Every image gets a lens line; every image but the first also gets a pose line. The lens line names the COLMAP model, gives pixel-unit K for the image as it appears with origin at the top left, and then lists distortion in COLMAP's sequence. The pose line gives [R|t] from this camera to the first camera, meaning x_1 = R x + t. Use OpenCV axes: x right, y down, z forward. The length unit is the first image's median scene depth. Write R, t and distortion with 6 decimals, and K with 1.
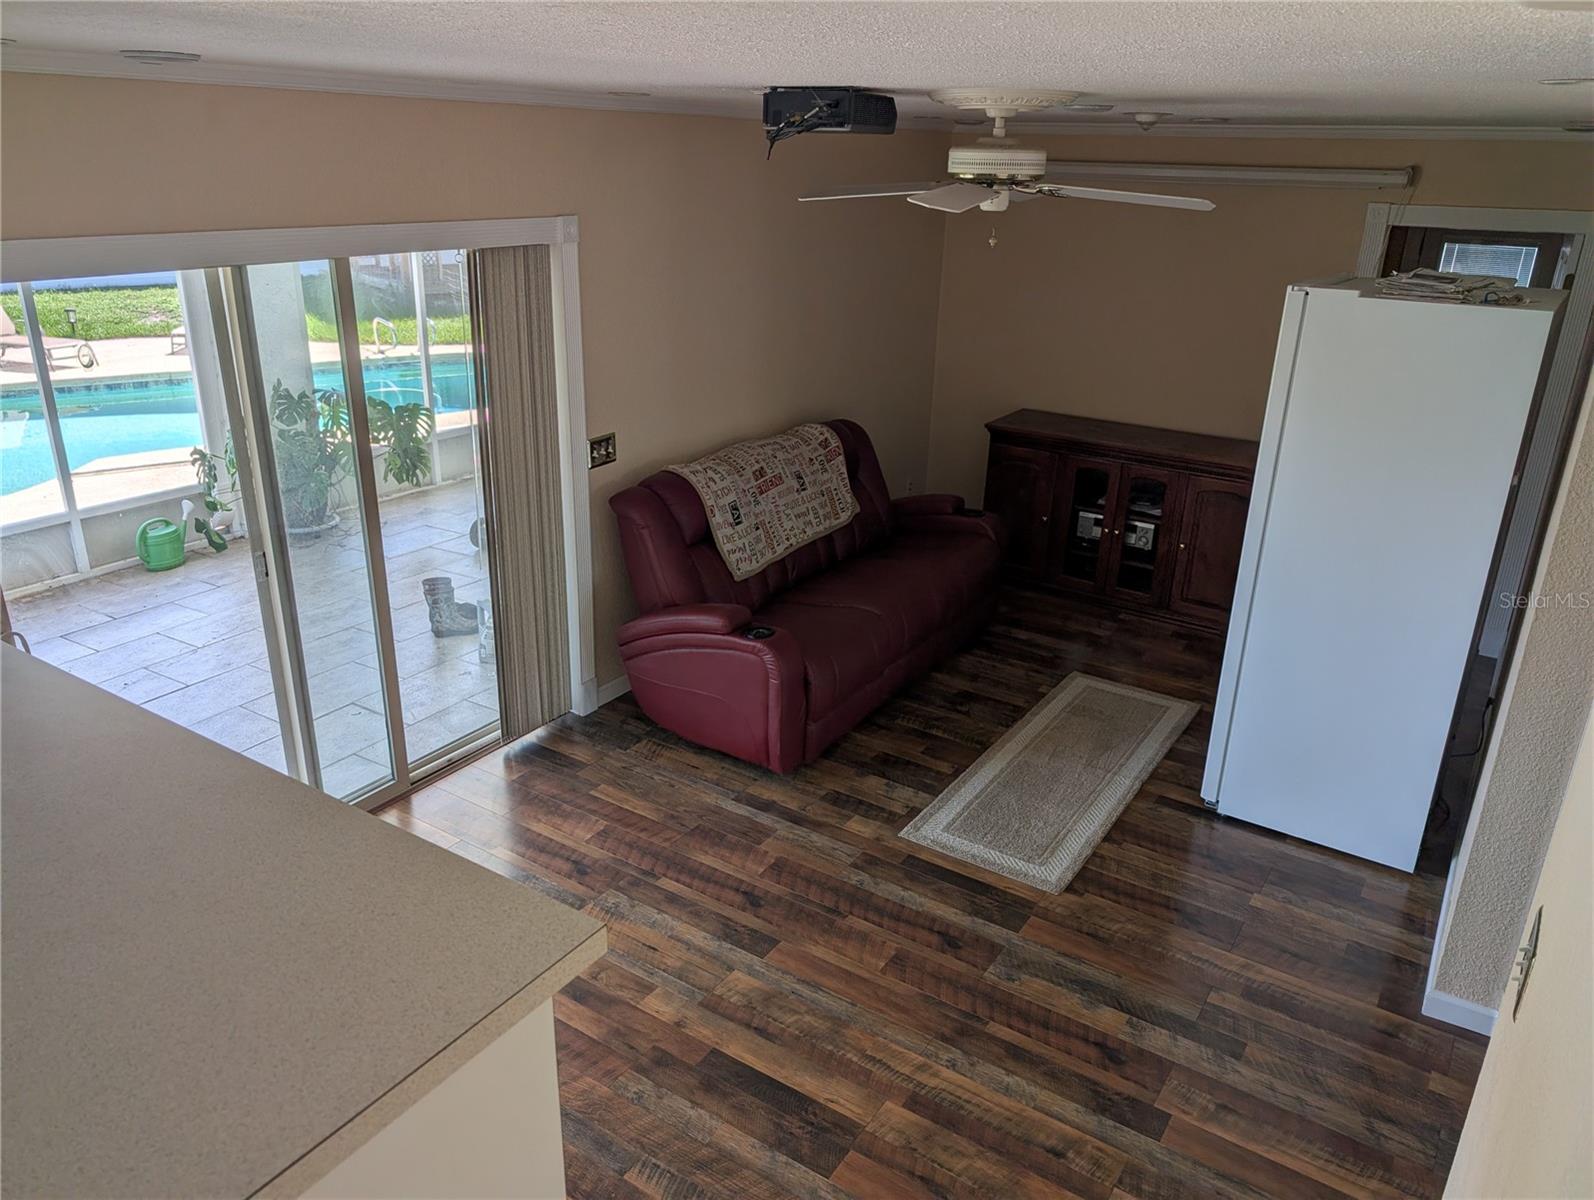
lens RADIAL K [[1146.1, 0, 794.5], [0, 1146.1, 593.7], [0, 0, 1]] dist [0.012999, -0.003020]
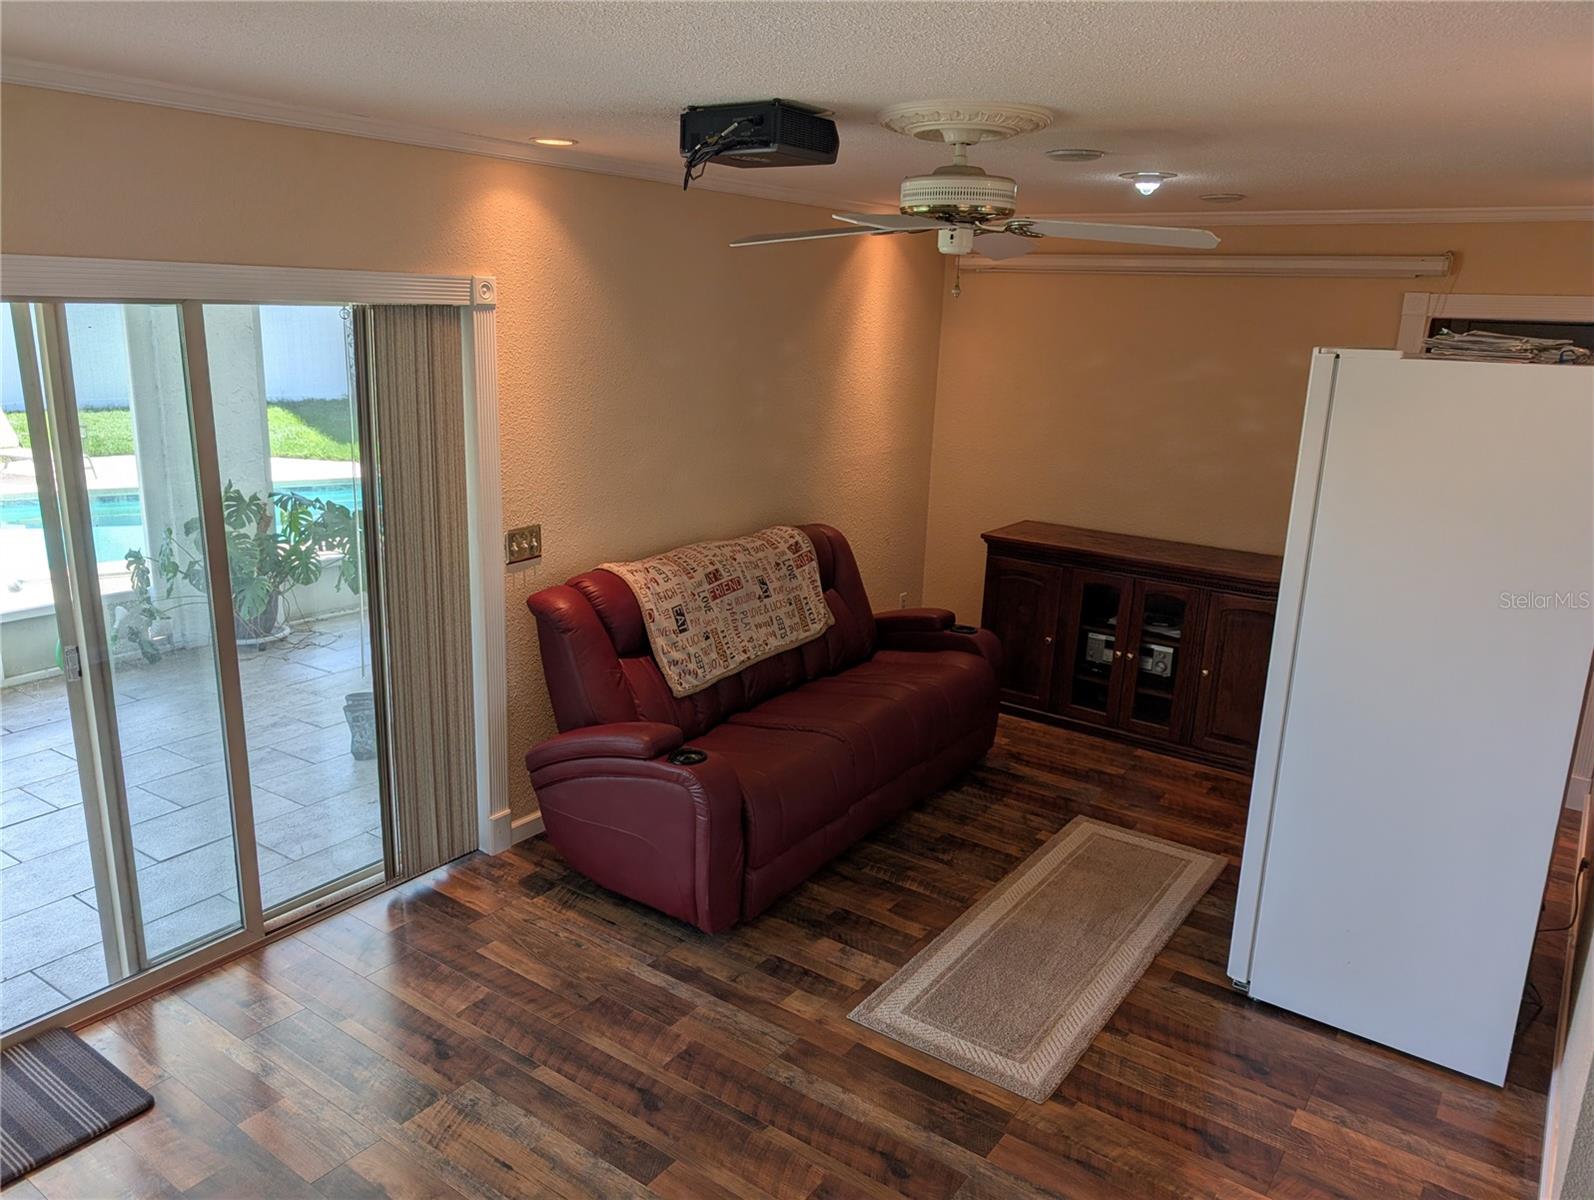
lens RADIAL K [[1145.5, 0, 803.4], [0, 1145.5, 594.3], [0, 0, 1]] dist [0.005592, 0.003774]
pose [[0.999527, 0.017484, -0.025293, 0.072555], [-0.020399, 0.992566, -0.119985, 0.014386], [0.023007, 0.120444, 0.992454, 0.163245]]
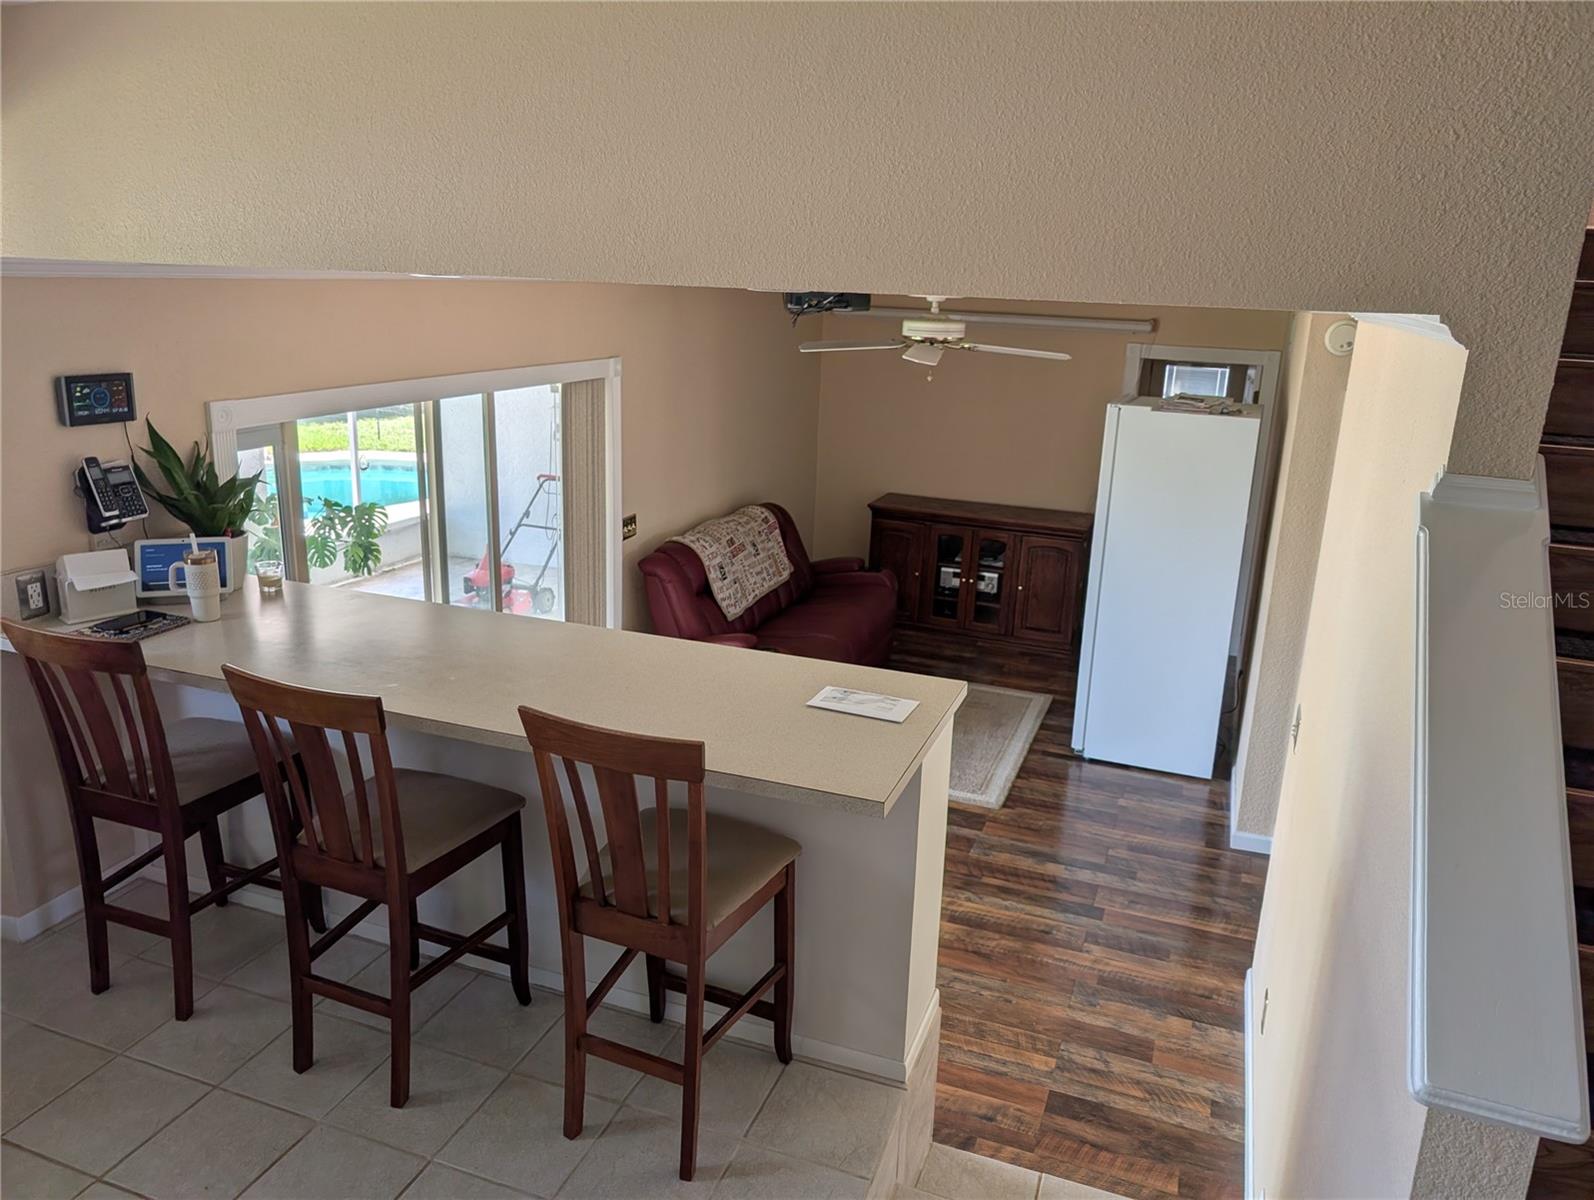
lens RADIAL K [[1154.1, 0, 804.7], [0, 1154.1, 591.6], [0, 0, 1]] dist [0.016537, -0.003311]
pose [[0.973906, -0.044213, 0.222606, -0.295046], [0.063293, 0.994838, -0.079318, 0.075099], [-0.217950, 0.091338, 0.971677, -0.370309]]
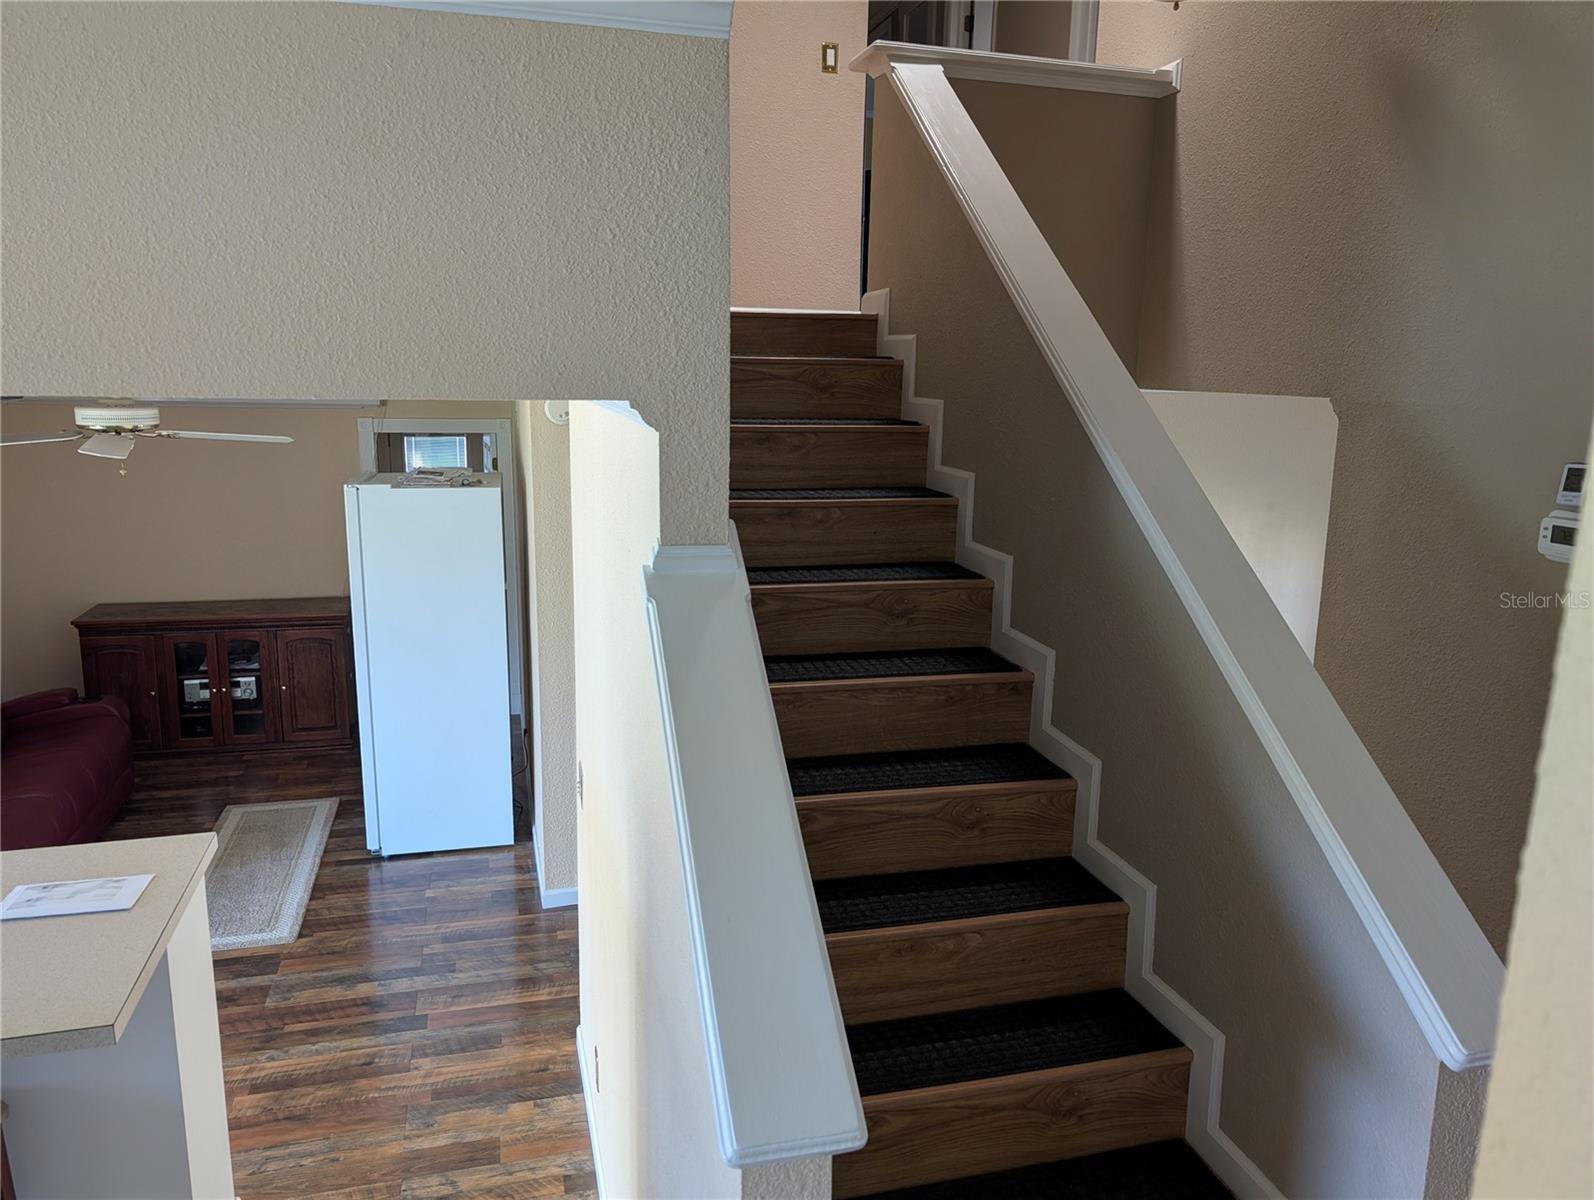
lens RADIAL K [[1146.1, 0, 794.5], [0, 1146.1, 593.7], [0, 0, 1]] dist [0.012999, -0.003020]
pose [[0.661158, -0.157450, 0.733539, -0.265123], [0.262512, 0.964475, -0.029589, 0.057829], [-0.702821, 0.212126, 0.679003, -0.348331]]
